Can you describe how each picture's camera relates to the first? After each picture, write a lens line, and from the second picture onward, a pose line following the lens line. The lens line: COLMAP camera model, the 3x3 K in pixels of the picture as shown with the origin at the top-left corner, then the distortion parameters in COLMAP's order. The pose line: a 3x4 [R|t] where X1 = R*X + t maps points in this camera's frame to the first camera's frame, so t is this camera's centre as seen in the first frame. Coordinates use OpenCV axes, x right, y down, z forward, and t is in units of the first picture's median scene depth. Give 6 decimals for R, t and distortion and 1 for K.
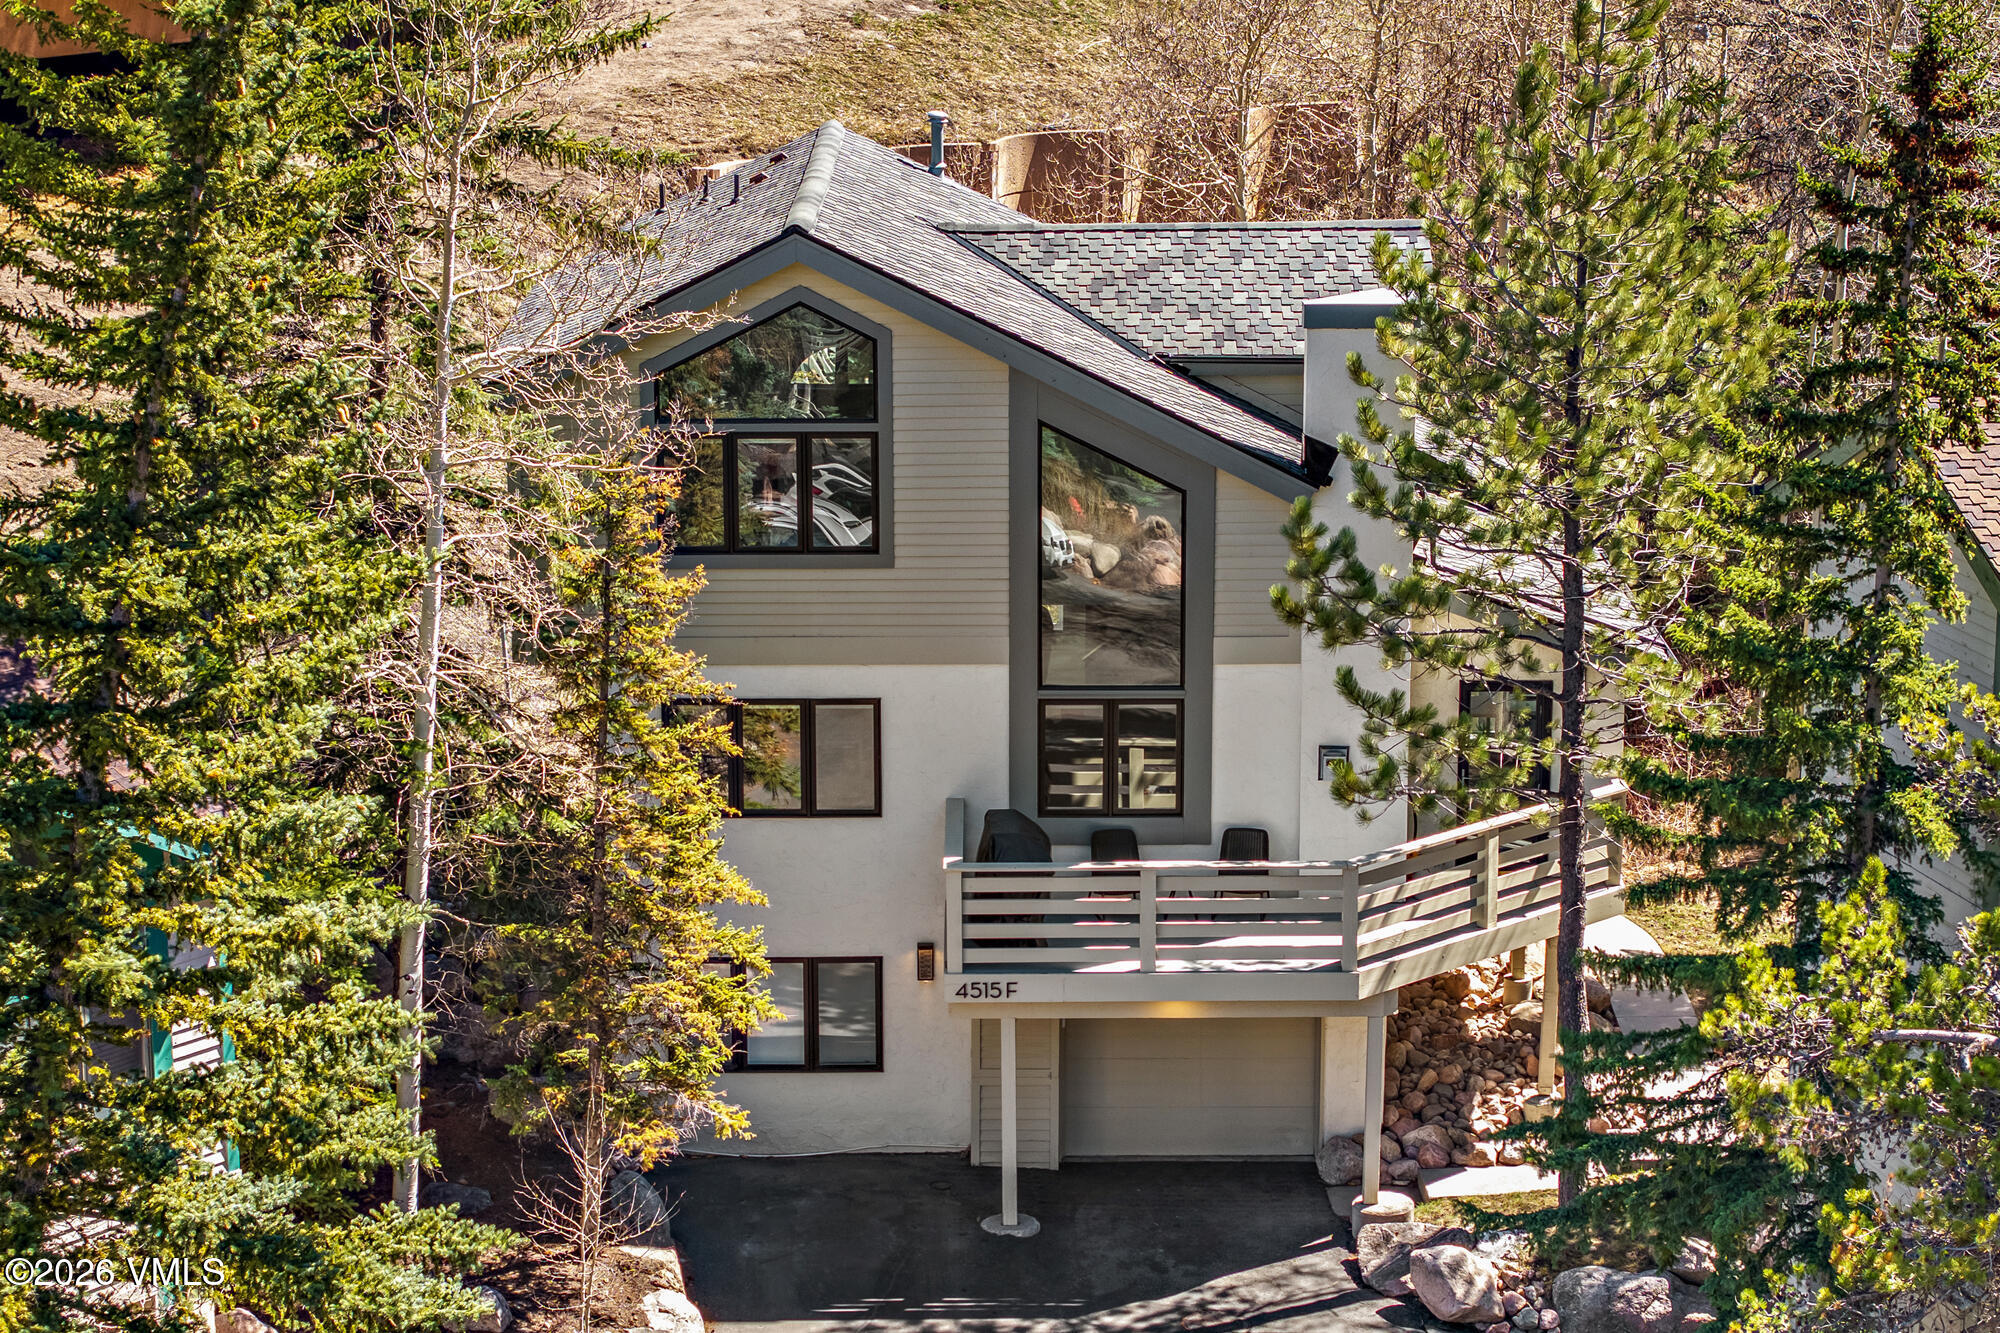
lens RADIAL K [[4392.0, 0, 1000.0], [0, 4392.0, 666.5], [0, 0, 1]] dist [0.140642, 0.120283]
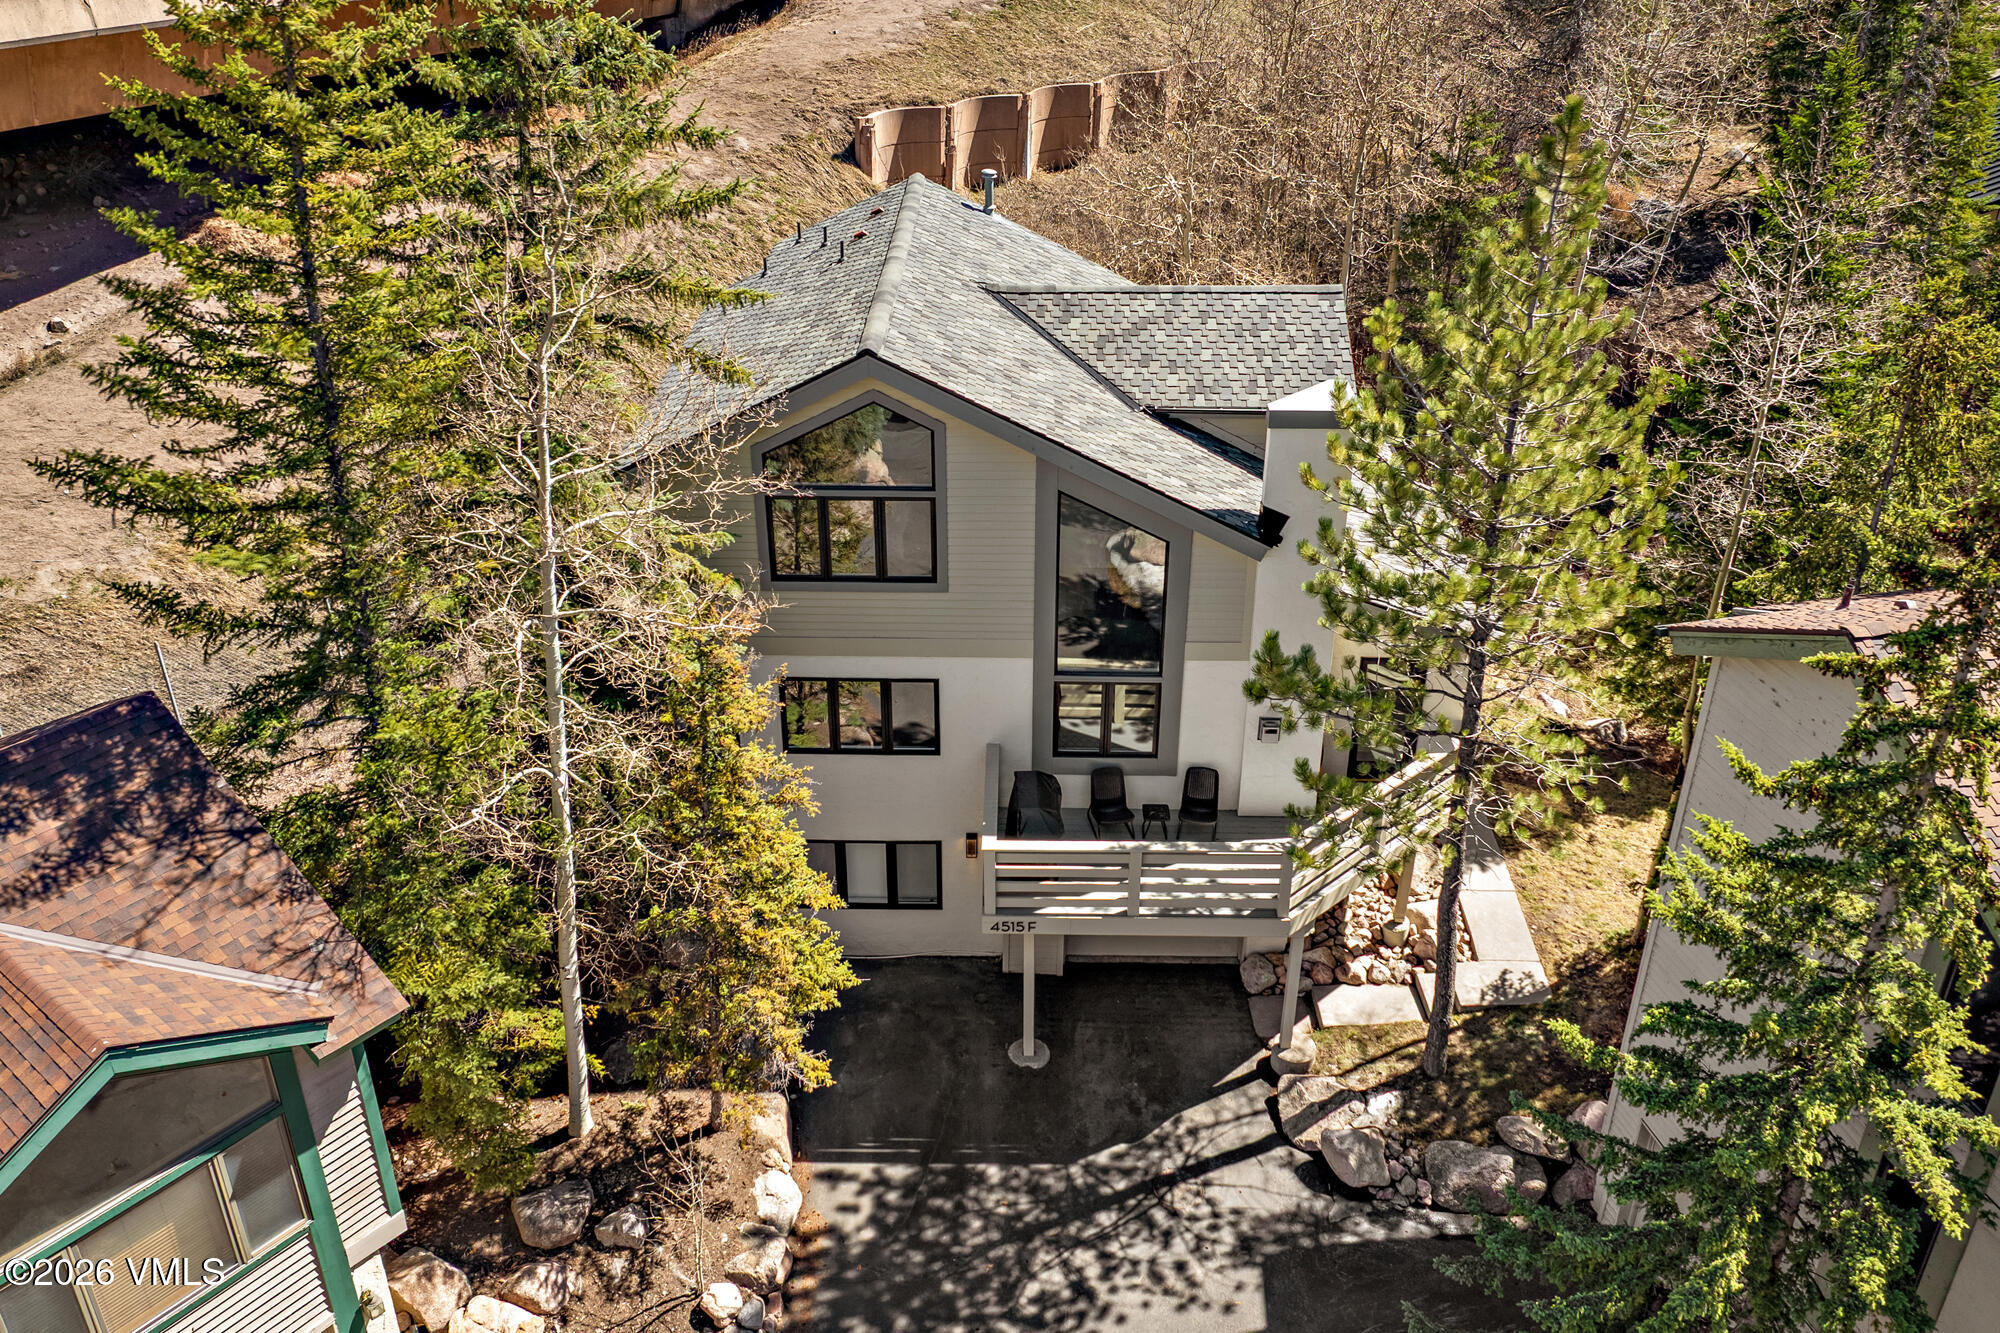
lens RADIAL K [[1653.7, 0, 1004.3], [0, 1653.7, 629.7], [0, 0, 1]] dist [0.052228, 0.095289]
pose [[0.999835, 0.012869, -0.012830, -0.000426], [-0.009224, 0.967728, 0.251828, -0.137105], [0.015657, -0.251668, 0.967687, 0.506815]]
